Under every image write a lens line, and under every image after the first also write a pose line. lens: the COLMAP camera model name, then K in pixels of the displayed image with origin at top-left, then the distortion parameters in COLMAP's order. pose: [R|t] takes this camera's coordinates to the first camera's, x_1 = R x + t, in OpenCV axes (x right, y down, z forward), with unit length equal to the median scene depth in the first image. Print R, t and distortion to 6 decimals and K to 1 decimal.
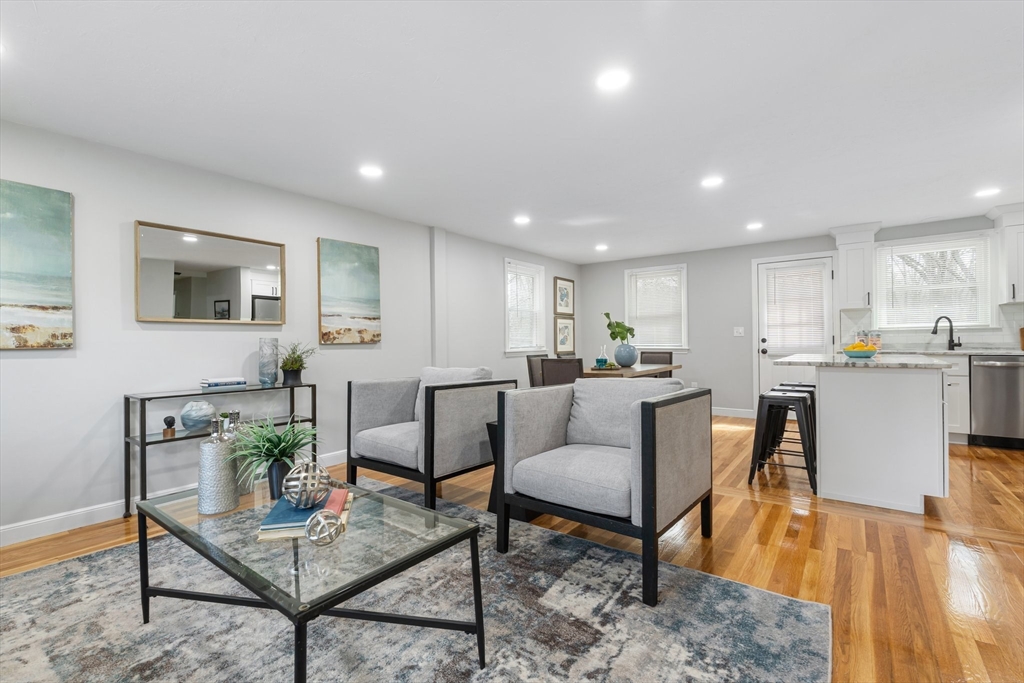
lens RADIAL K [[458.5, 0, 512.0], [0, 458.5, 341.5], [0, 0, 1]] dist [-0.004529, -0.000458]
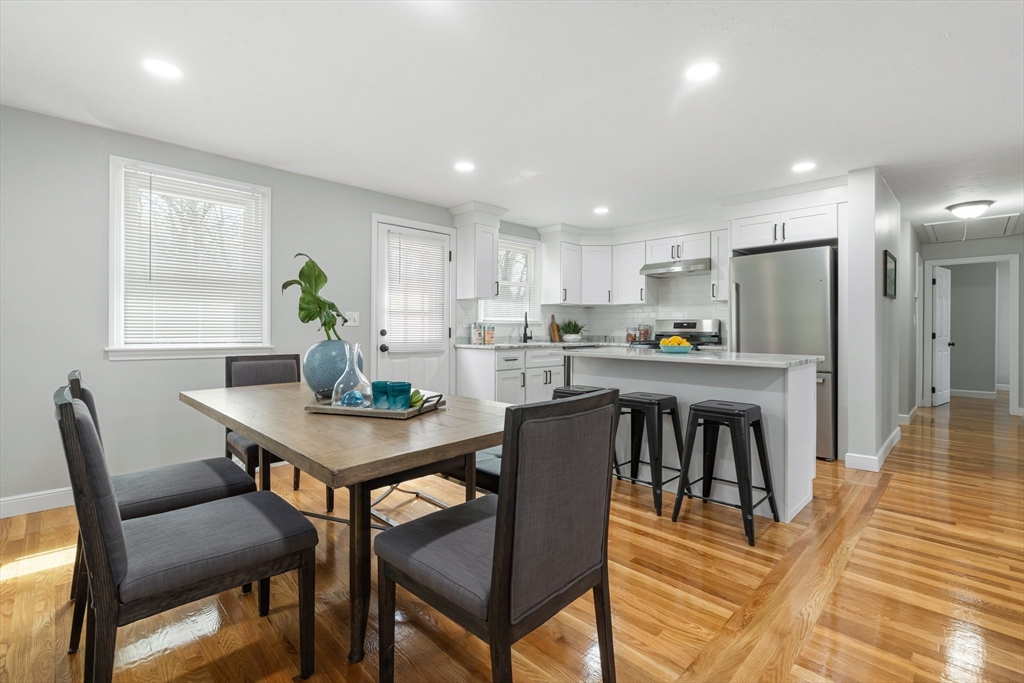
lens RADIAL K [[462.1, 0, 515.5], [0, 462.1, 322.5], [0, 0, 1]] dist [-0.002090, 0.000304]
pose [[0.134794, 0.027137, 0.990502, -0.168856], [-0.005301, 0.999630, -0.026666, -0.000159], [-0.990860, -0.001656, 0.134888, 0.960968]]
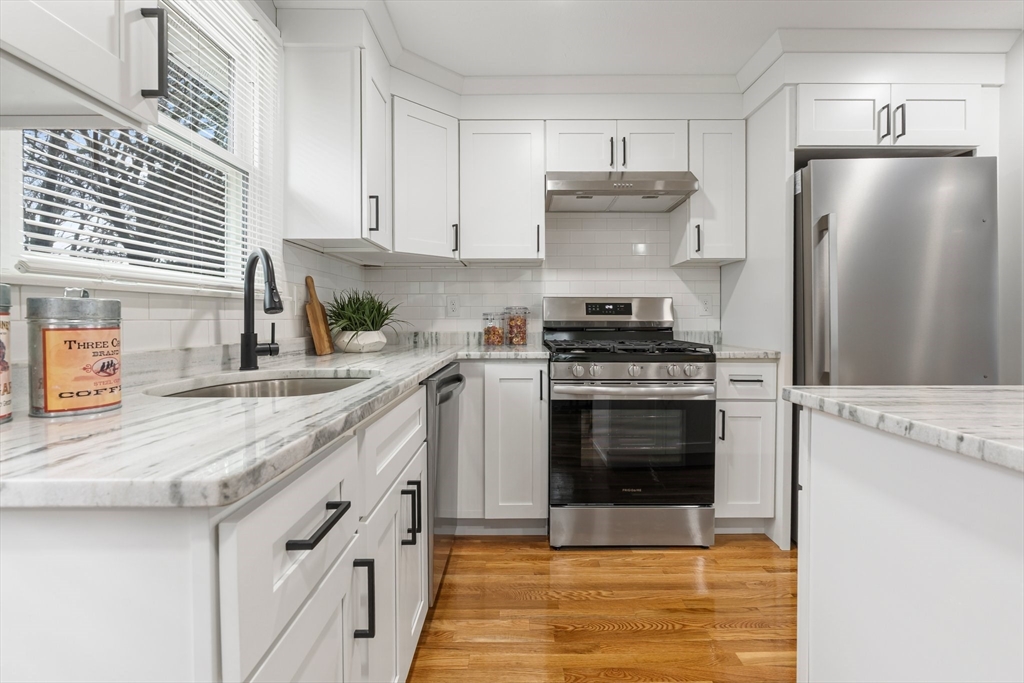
lens RADIAL K [[462.1, 0, 515.5], [0, 462.1, 322.5], [0, 0, 1]] dist [-0.002090, 0.000304]
pose [[-0.602406, 0.009842, 0.798129, 0.685568], [0.012840, 0.999914, -0.002639, -0.008881], [-0.798087, 0.008658, -0.602480, 1.148478]]
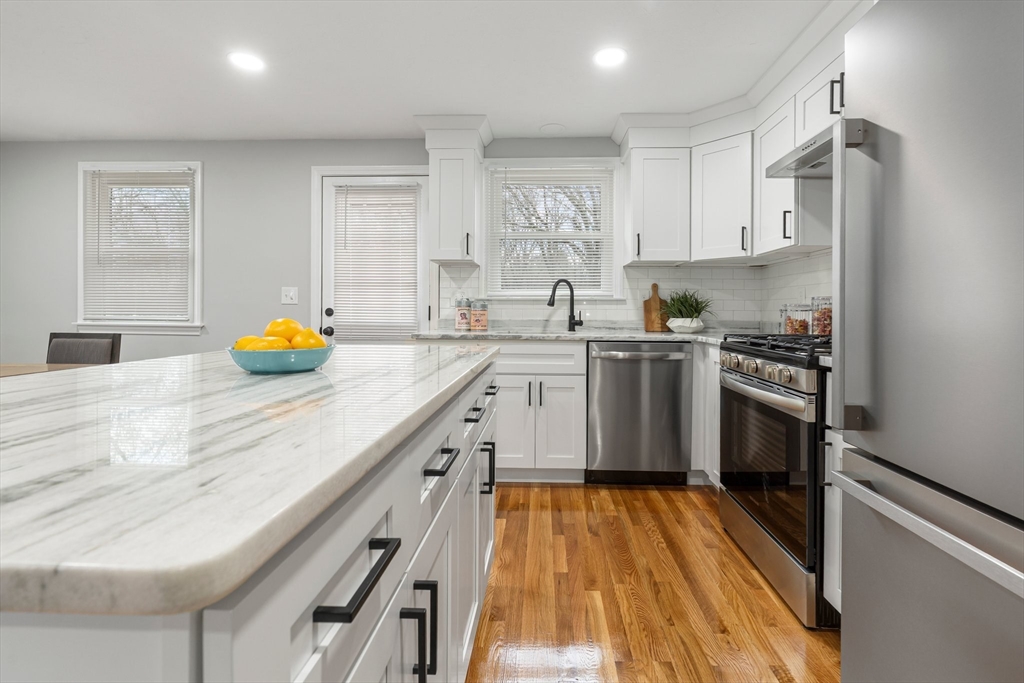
lens RADIAL K [[465.6, 0, 532.2], [0, 465.6, 310.0], [0, 0, 1]] dist [-0.004675, -0.000307]
pose [[0.815933, 0.018784, 0.577841, 0.576801], [-0.015680, 0.999823, -0.010362, -0.003933], [-0.577934, -0.000606, 0.816084, 0.529361]]
